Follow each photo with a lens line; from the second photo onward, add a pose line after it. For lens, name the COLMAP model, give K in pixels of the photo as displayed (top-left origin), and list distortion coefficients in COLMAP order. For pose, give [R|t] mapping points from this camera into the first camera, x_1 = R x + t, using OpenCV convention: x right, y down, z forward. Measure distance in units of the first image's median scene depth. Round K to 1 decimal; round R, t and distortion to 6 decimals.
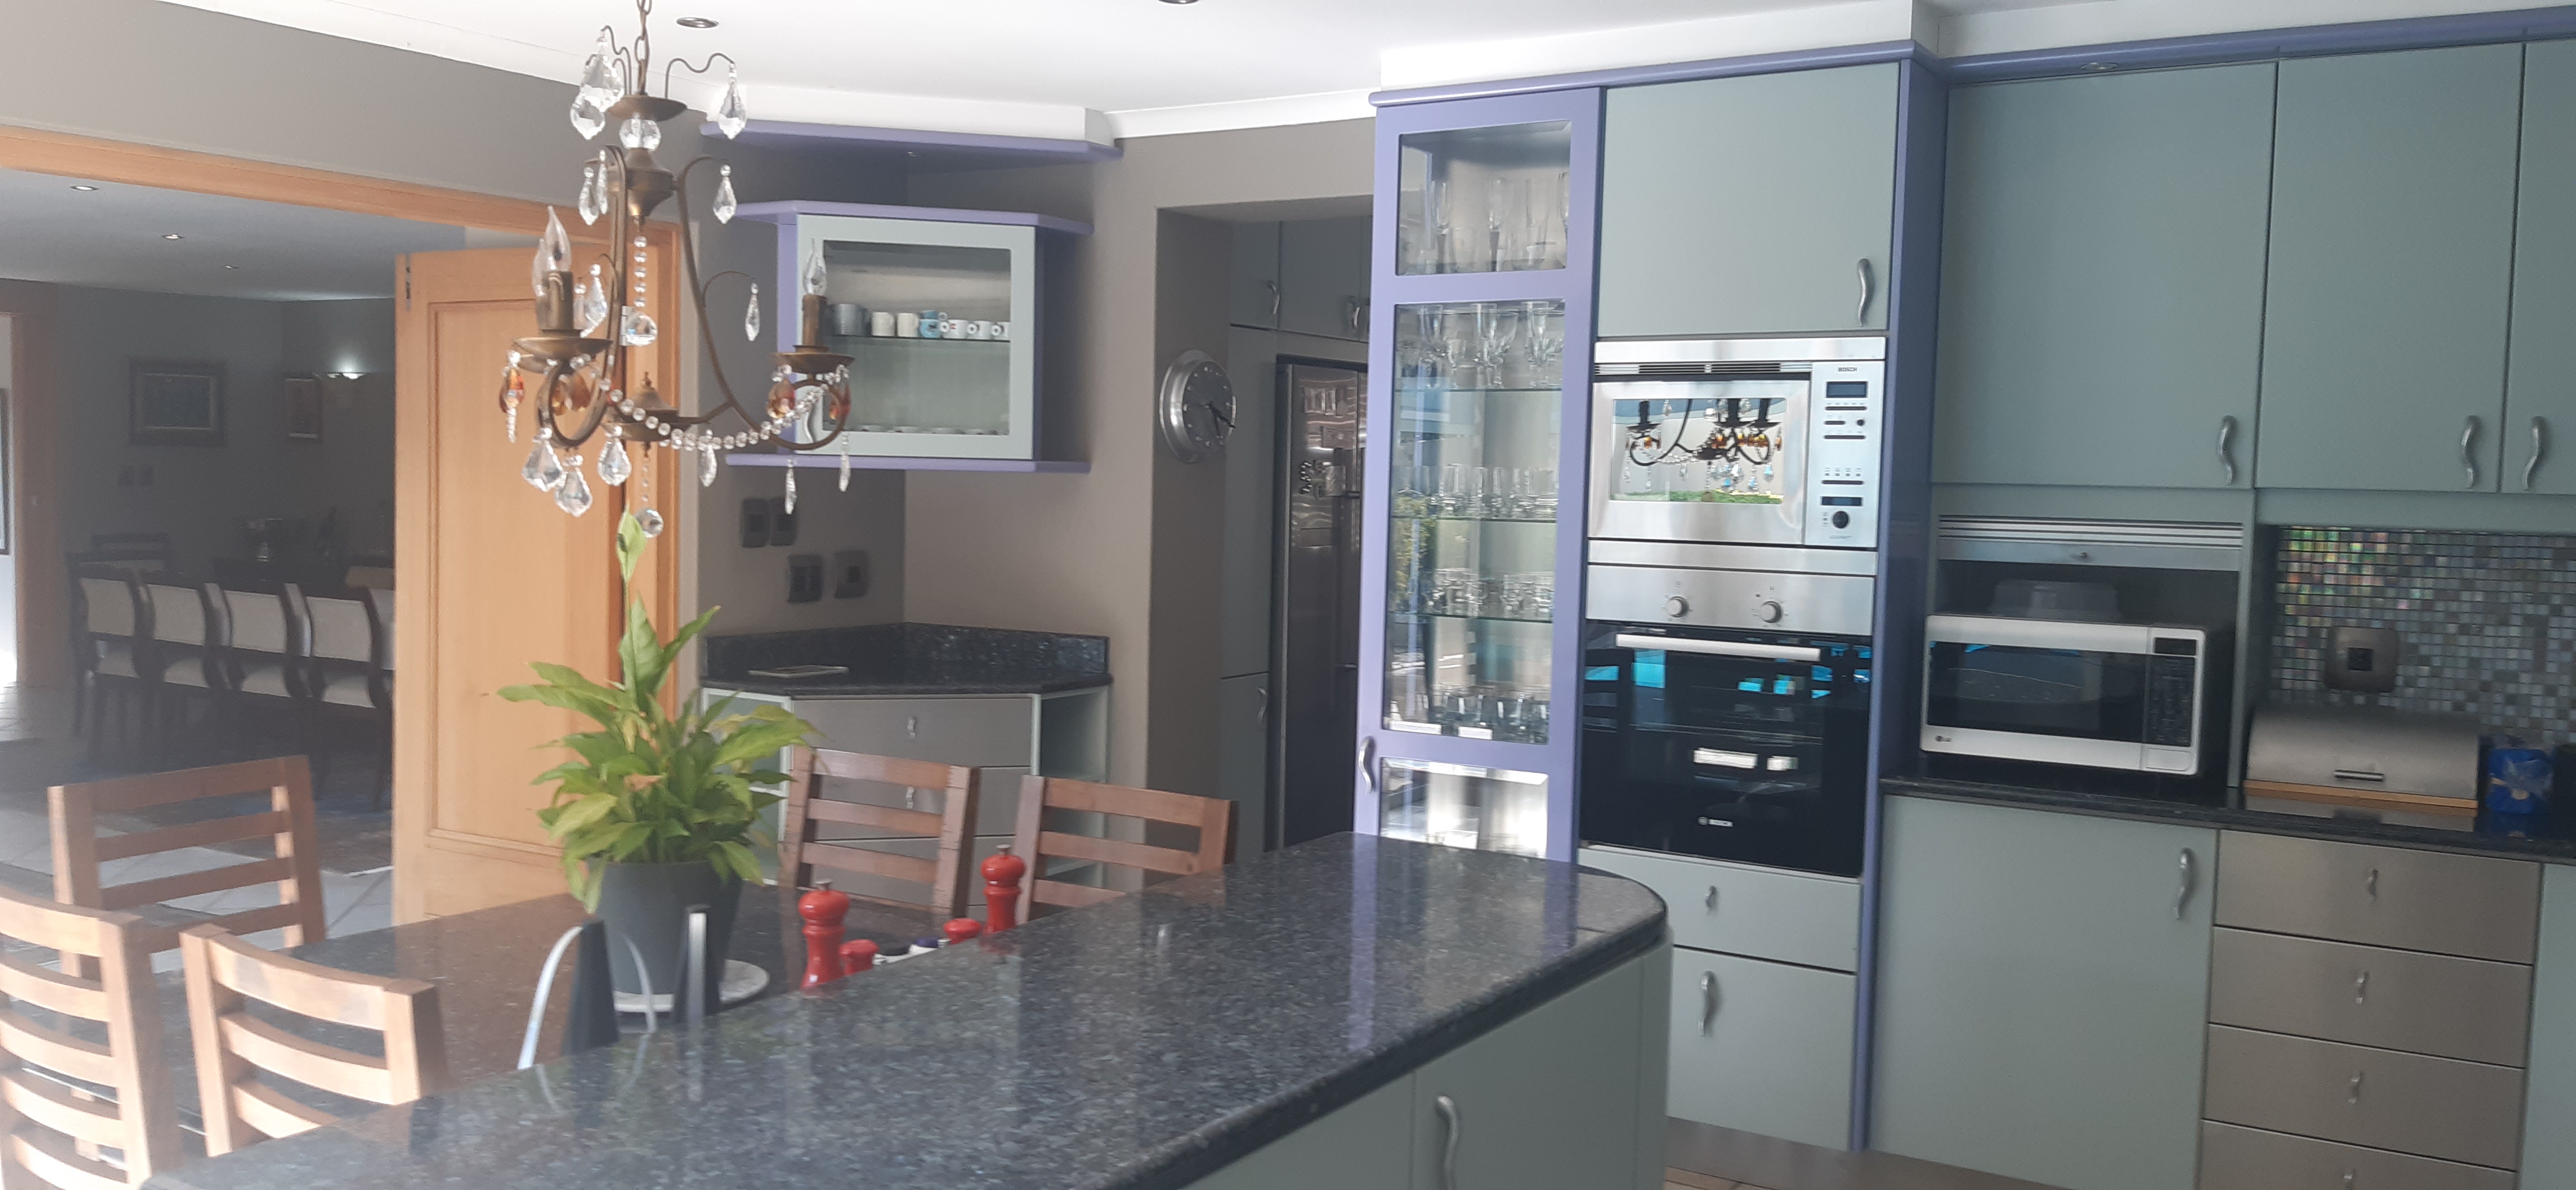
lens RADIAL K [[2018.9, 0, 1288.5], [0, 2018.9, 569.2], [0, 0, 1]] dist [-0.011683, -0.010971]
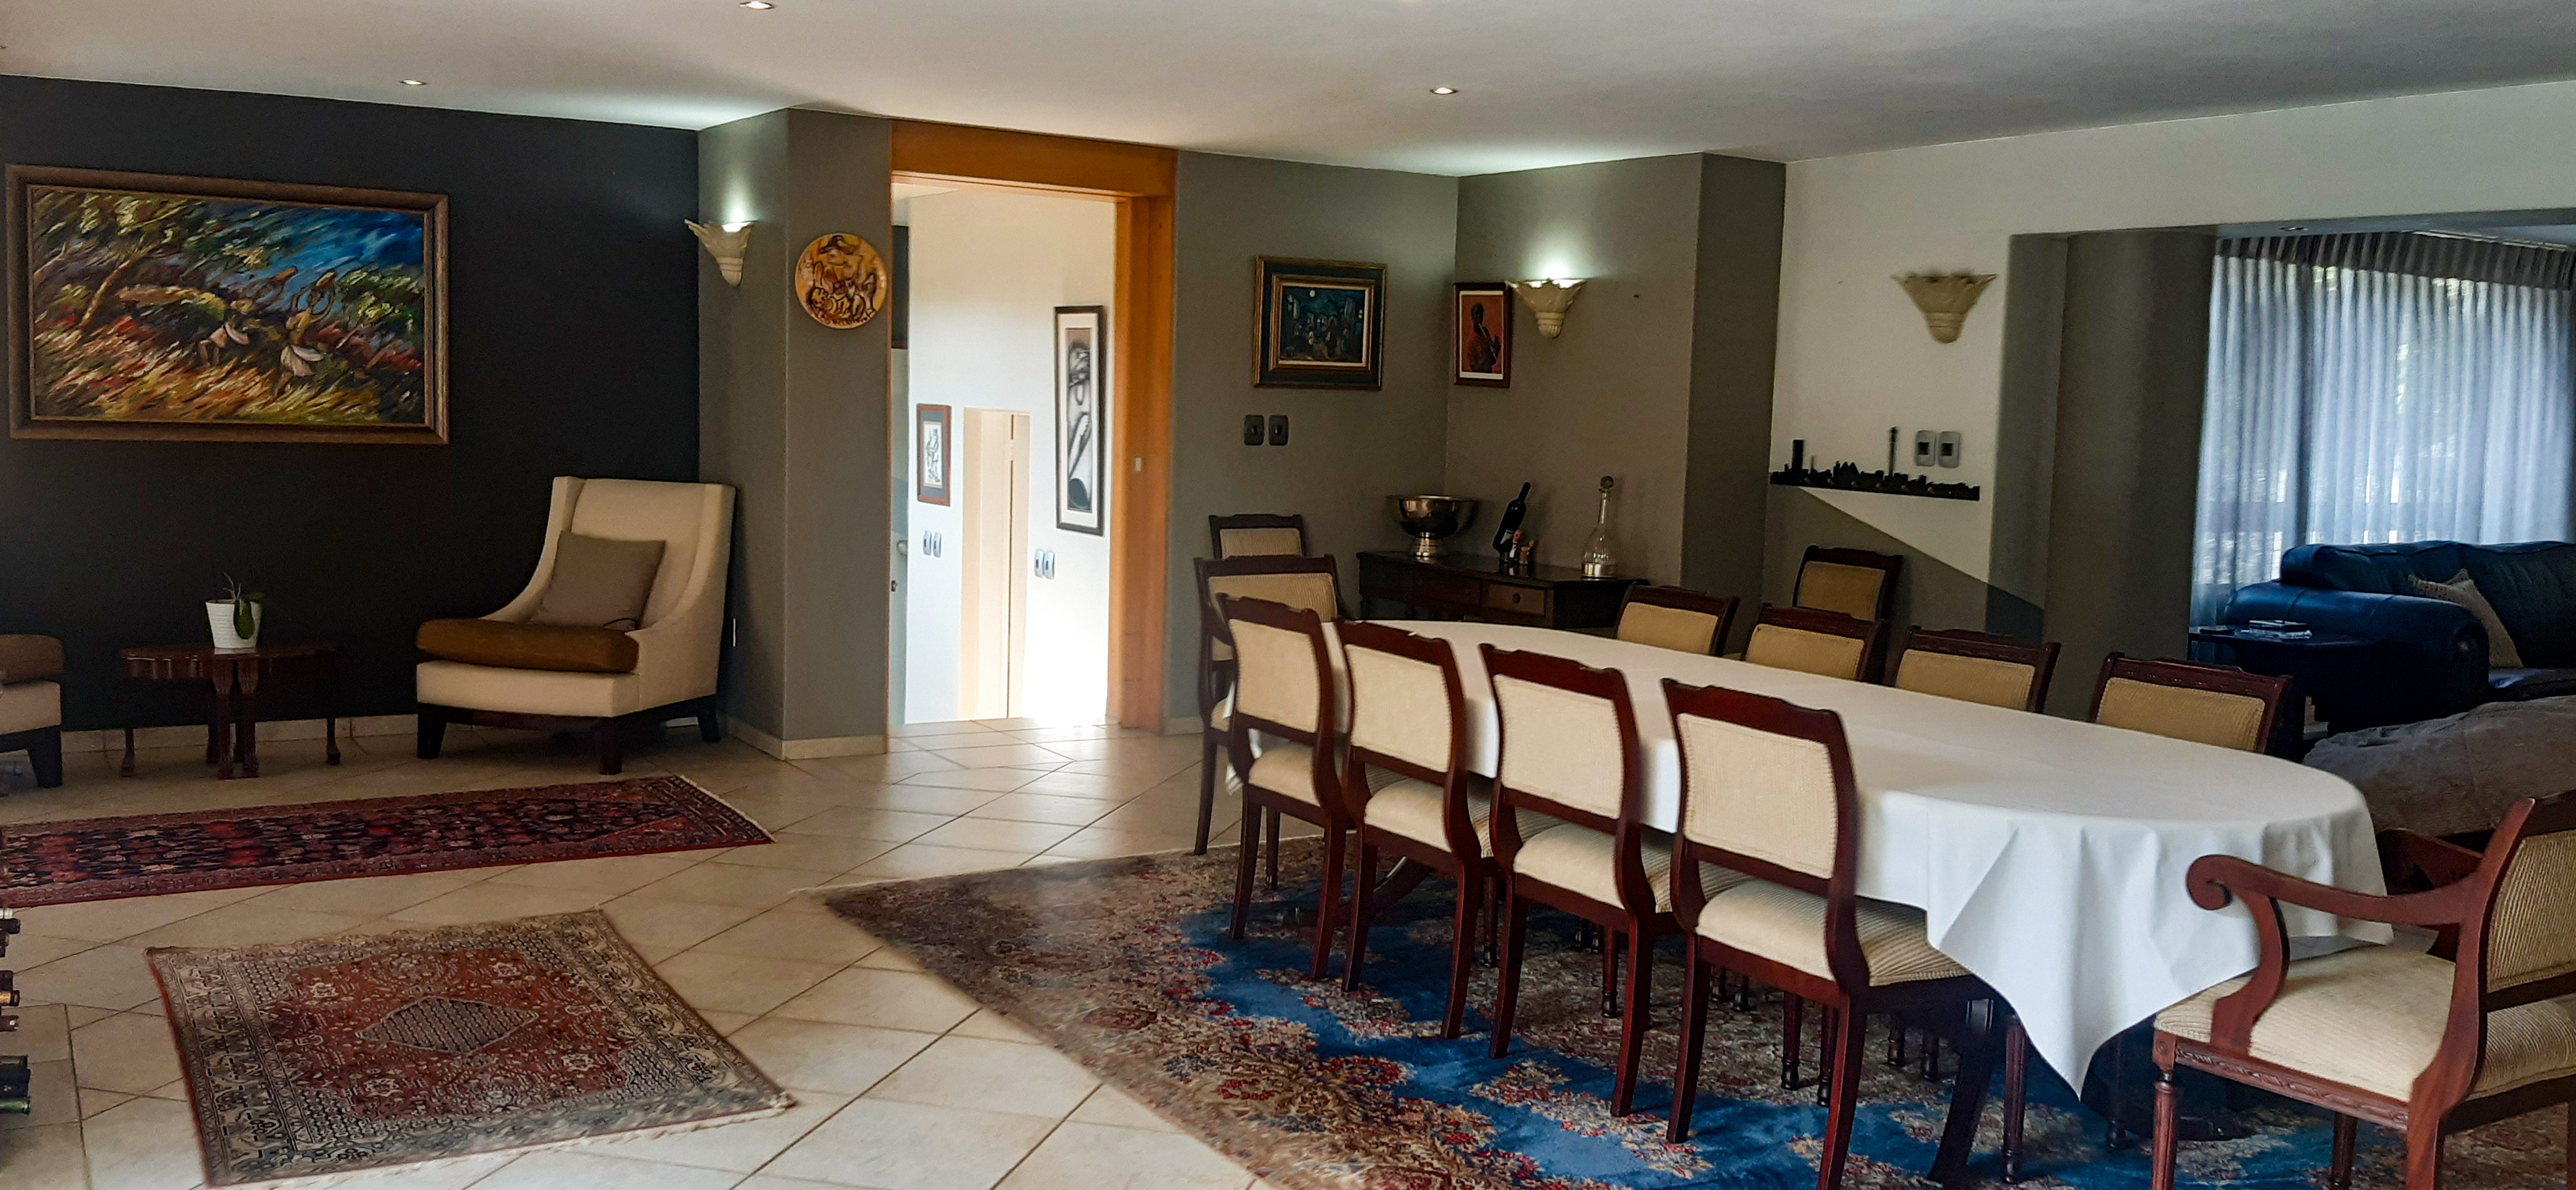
lens RADIAL K [[2018.7, 0, 1290.3], [0, 2018.7, 602.1], [0, 0, 1]] dist [-0.011683, -0.010971]
pose [[0.897260, 0.058243, -0.437645, -0.261140], [-0.039021, 0.997843, 0.052796, -0.024710], [0.439775, -0.030294, 0.897597, 0.381751]]
